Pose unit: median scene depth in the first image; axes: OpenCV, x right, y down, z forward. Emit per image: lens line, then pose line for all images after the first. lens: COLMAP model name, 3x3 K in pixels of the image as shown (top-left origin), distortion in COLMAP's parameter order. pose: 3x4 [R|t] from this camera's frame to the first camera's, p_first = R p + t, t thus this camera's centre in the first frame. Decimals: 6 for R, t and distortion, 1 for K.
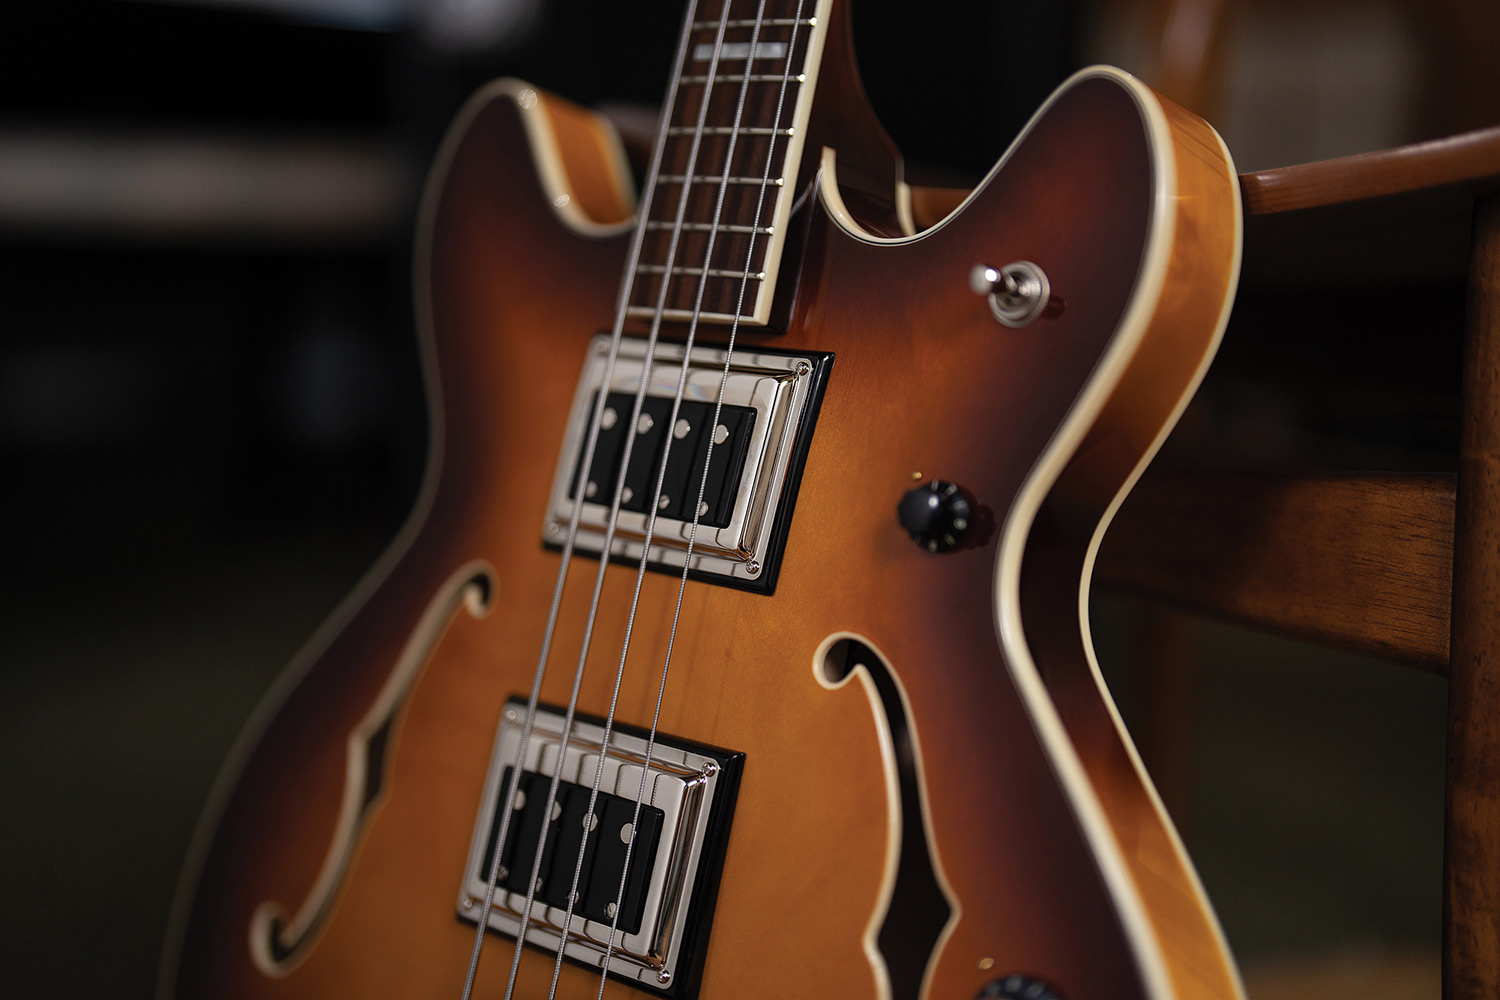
lens RADIAL K [[2179.6, 0, 750.0], [0, 2179.6, 500.0], [0, 0, 1]] dist [-0.038910, 0.798931]
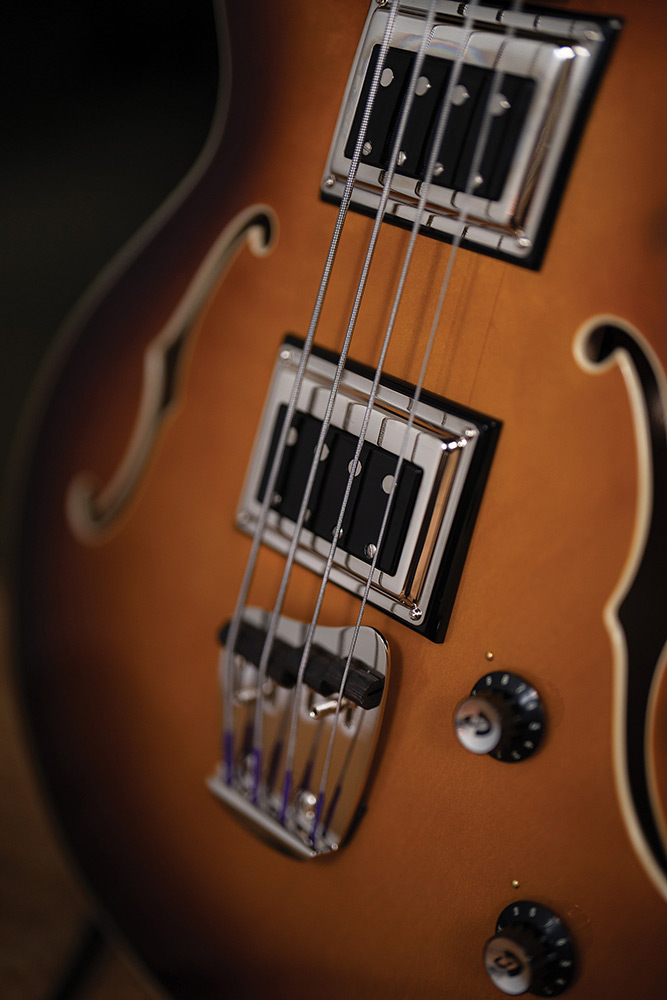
lens RADIAL K [[1453.0, 0, 333.5], [0, 1453.0, 500.0], [0, 0, 1]] dist [-0.038910, 0.798931]
pose [[0.995204, 0.057528, -0.079122, -0.025234], [-0.030922, 0.952336, 0.303479, -0.057155], [0.092809, -0.299577, 0.949547, 0.298902]]
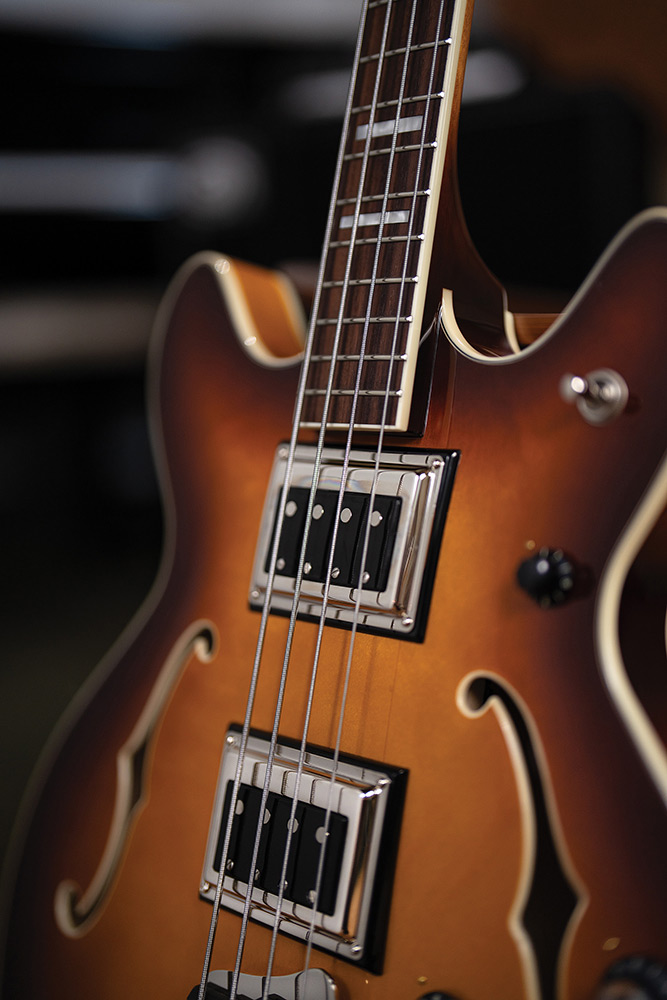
lens RADIAL K [[1453.0, 0, 333.5], [0, 1453.0, 500.0], [0, 0, 1]] dist [-0.038910, 0.798931]
pose [[0.995362, -0.061354, -0.074095, 0.025649], [0.060870, 0.998107, -0.008779, -0.034597], [0.074493, 0.004228, 0.997213, 0.144193]]
